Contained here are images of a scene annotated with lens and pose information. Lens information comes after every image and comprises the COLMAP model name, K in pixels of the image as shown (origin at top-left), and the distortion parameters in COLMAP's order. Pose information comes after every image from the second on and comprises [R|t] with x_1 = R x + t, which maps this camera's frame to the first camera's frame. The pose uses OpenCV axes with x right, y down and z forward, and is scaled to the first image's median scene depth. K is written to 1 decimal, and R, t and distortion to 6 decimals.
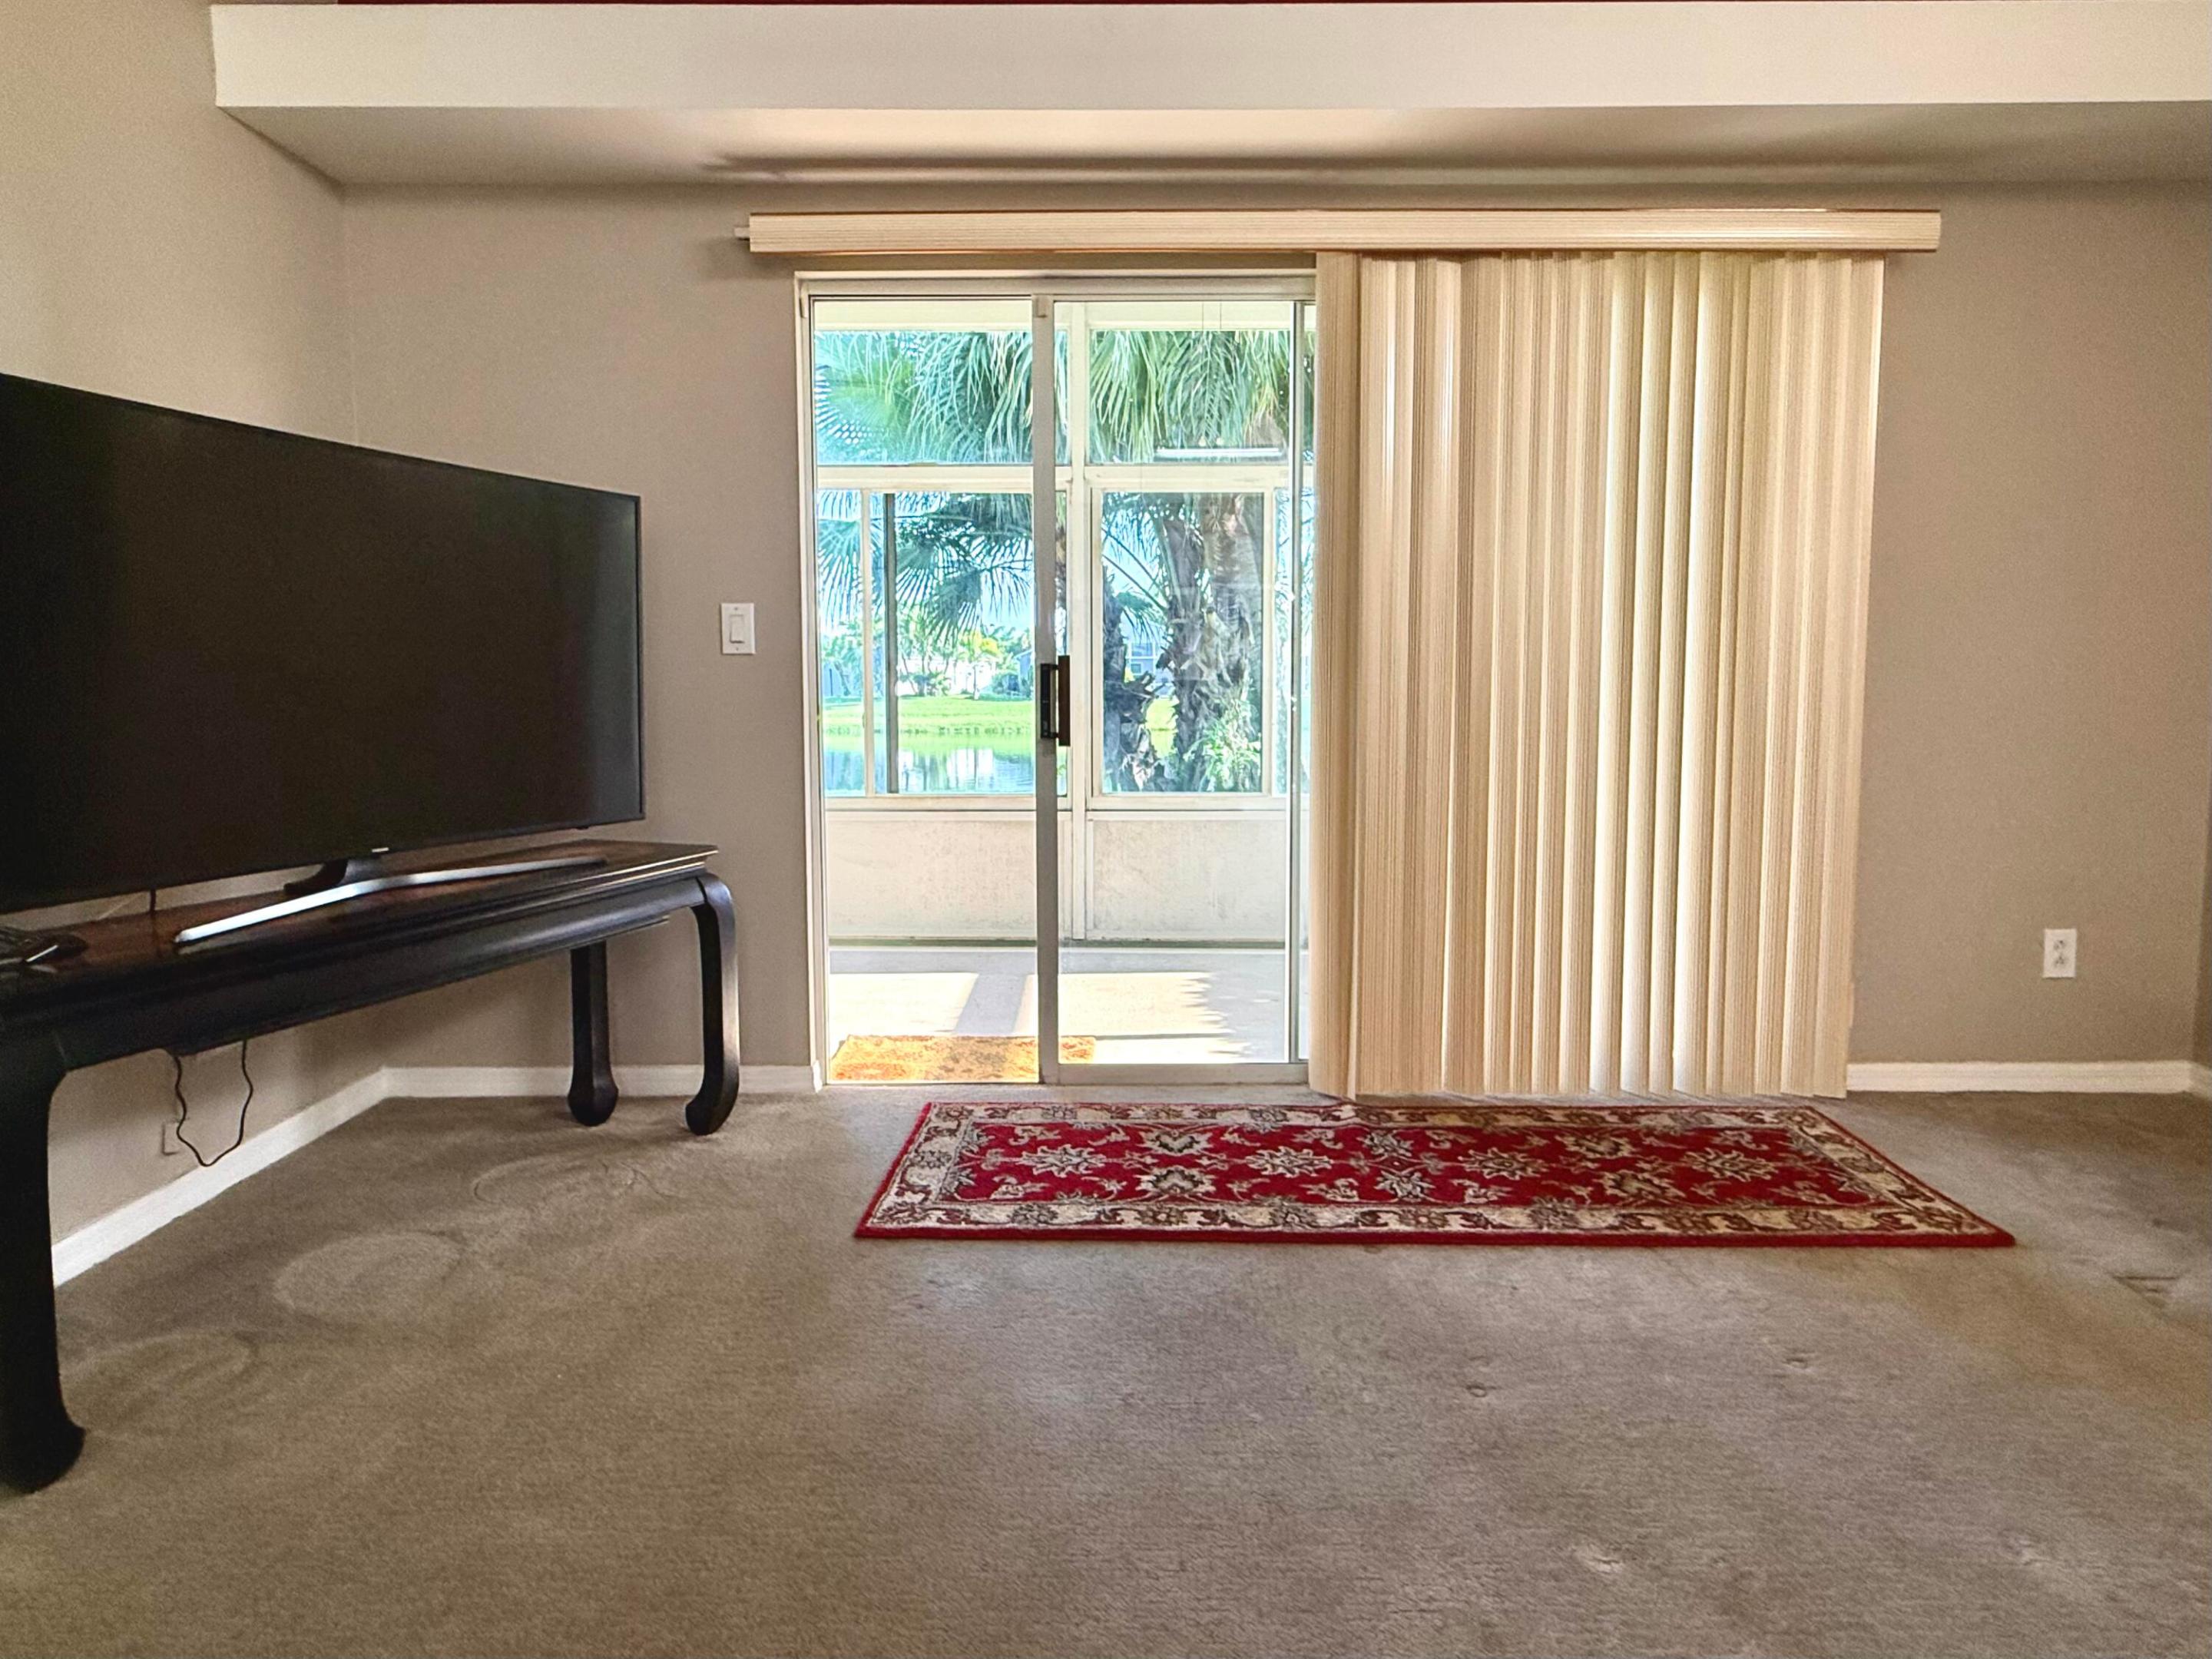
lens RADIAL K [[1207.0, 0, 1115.0], [0, 1207.0, 775.6], [0, 0, 1]] dist [-0.020614, 0.000649]
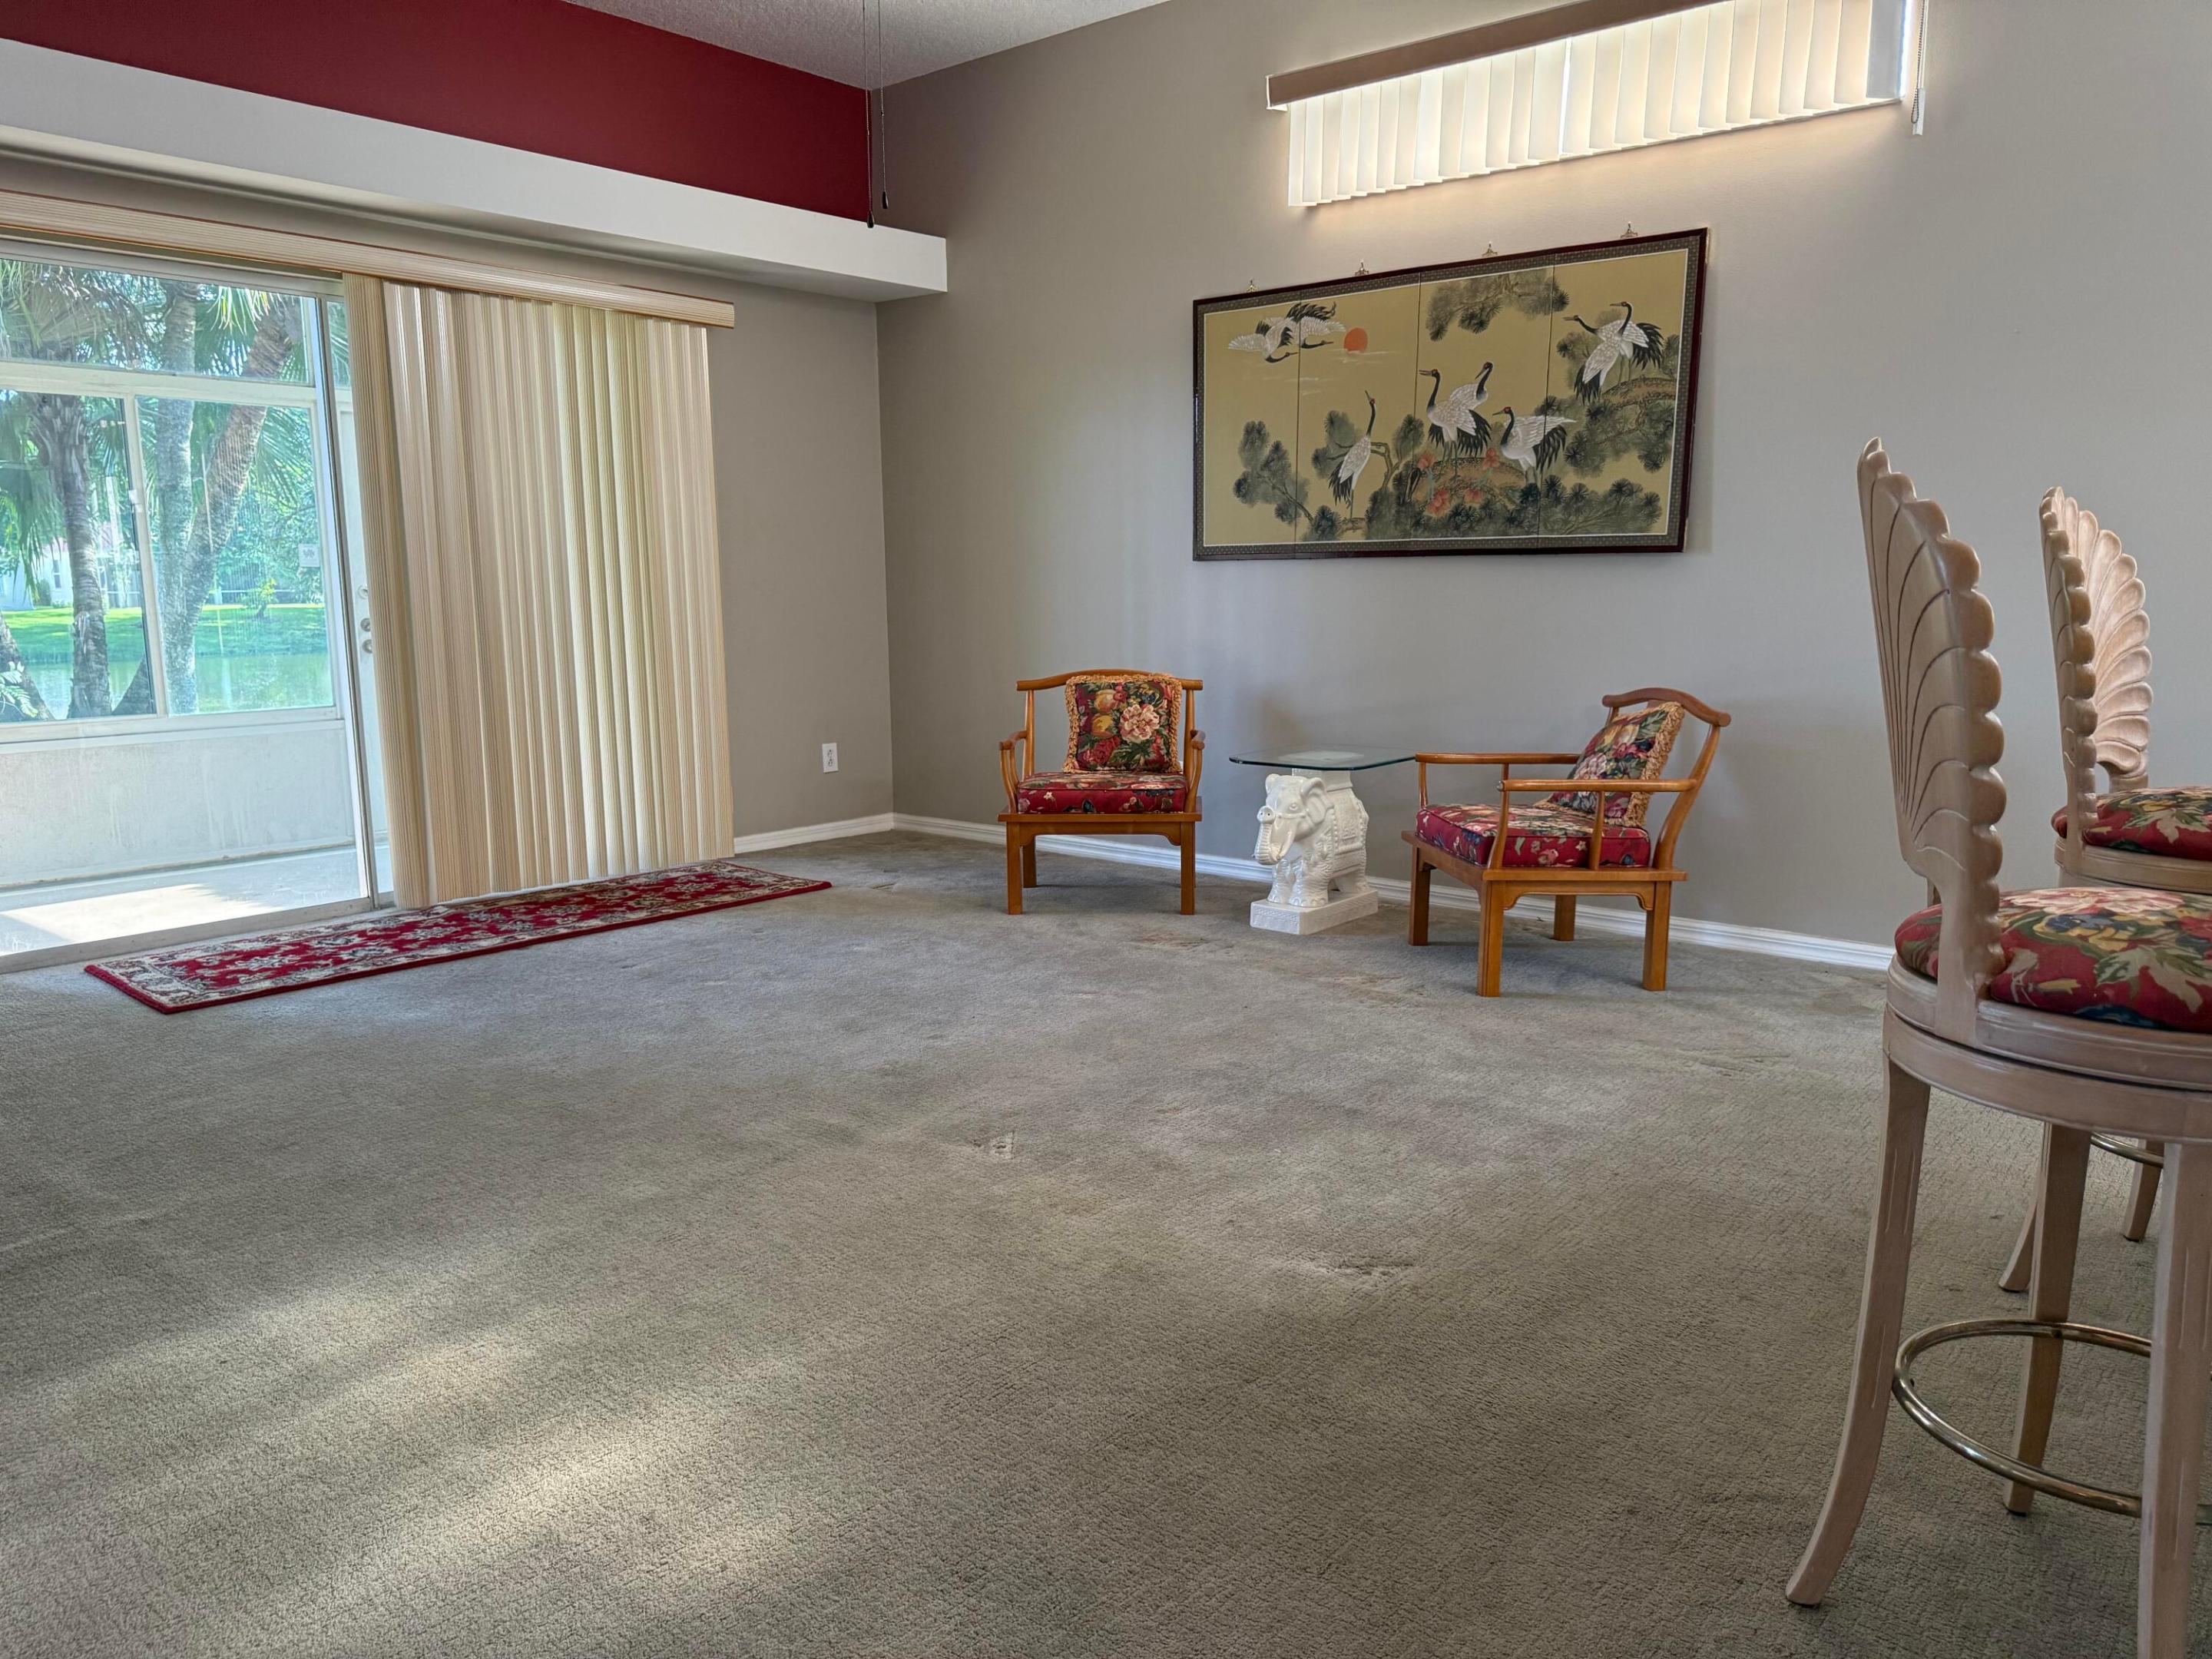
lens RADIAL K [[1575.8, 0, 1113.4], [0, 1575.8, 862.1], [0, 0, 1]] dist [0.000186, -0.011437]
pose [[0.636812, -0.135108, 0.759089, -0.762971], [0.064874, 0.990425, 0.121859, 0.057416], [-0.768285, -0.028357, 0.639480, -0.848665]]
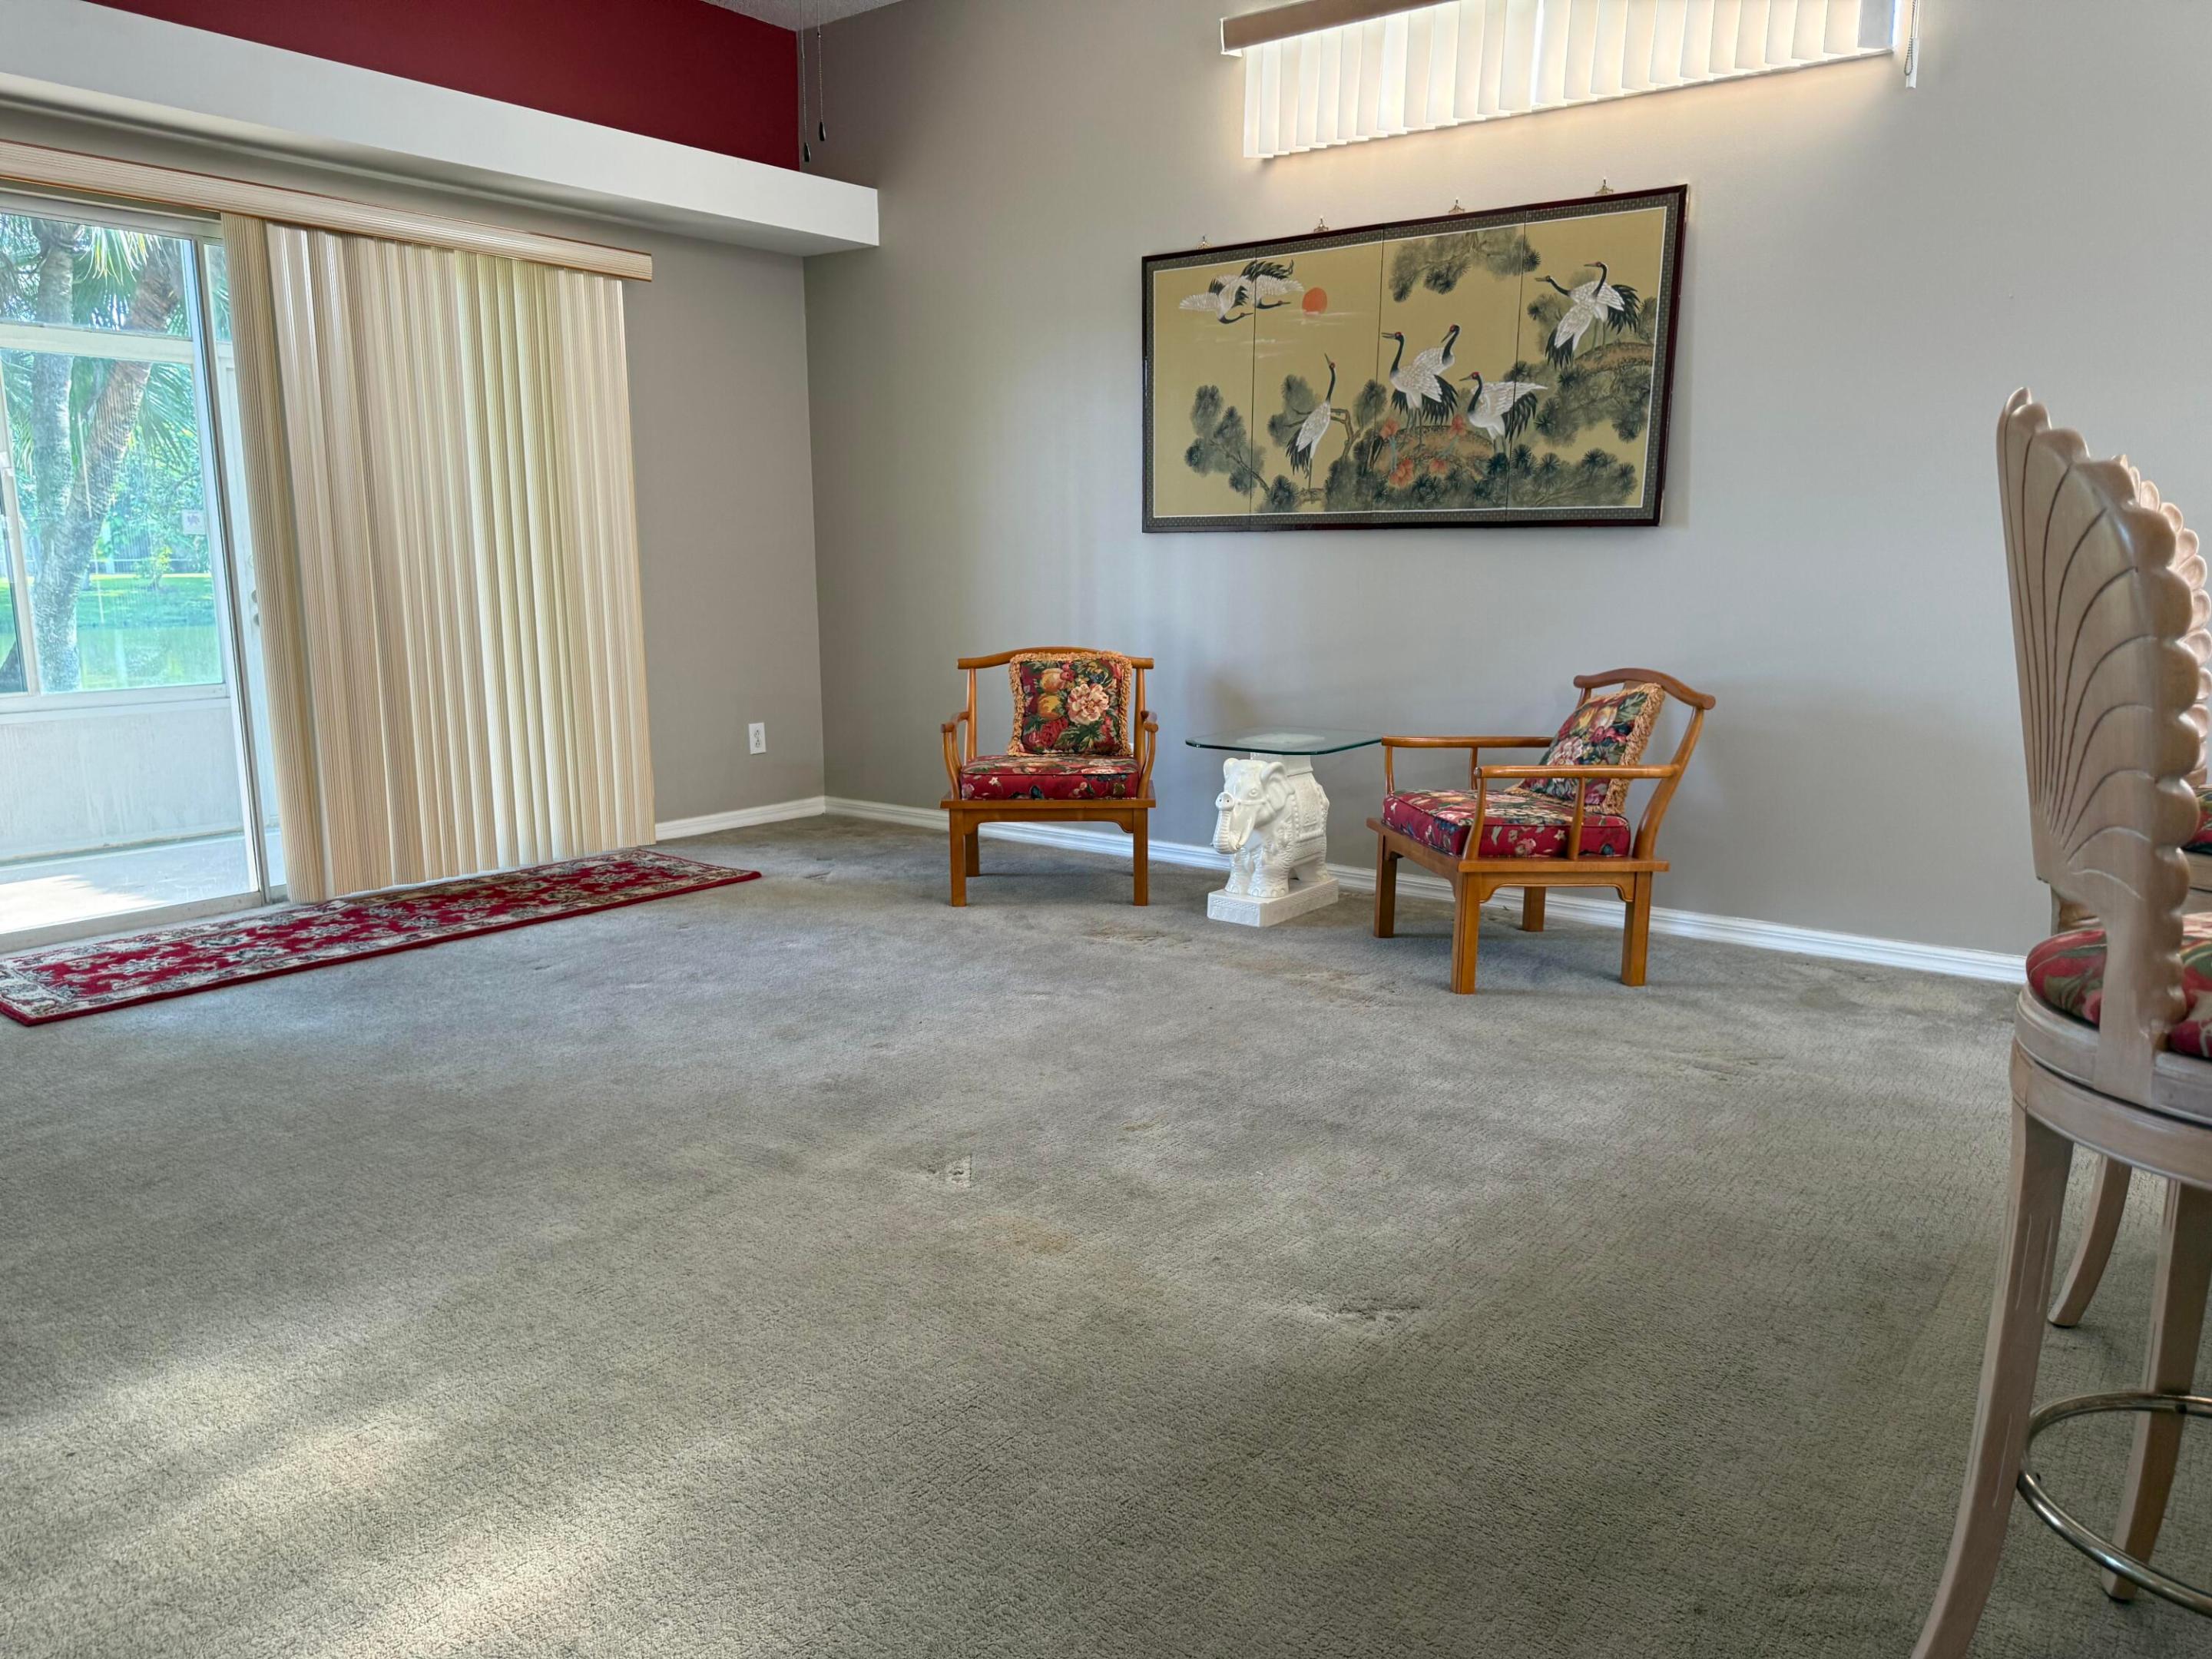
lens RADIAL K [[1575.8, 0, 1113.4], [0, 1575.8, 862.1], [0, 0, 1]] dist [0.000186, -0.011437]
pose [[0.599251, -0.150300, 0.786326, -0.702431], [0.062547, 0.988006, 0.141183, 0.050864], [-0.798114, -0.035422, 0.601464, -0.761592]]
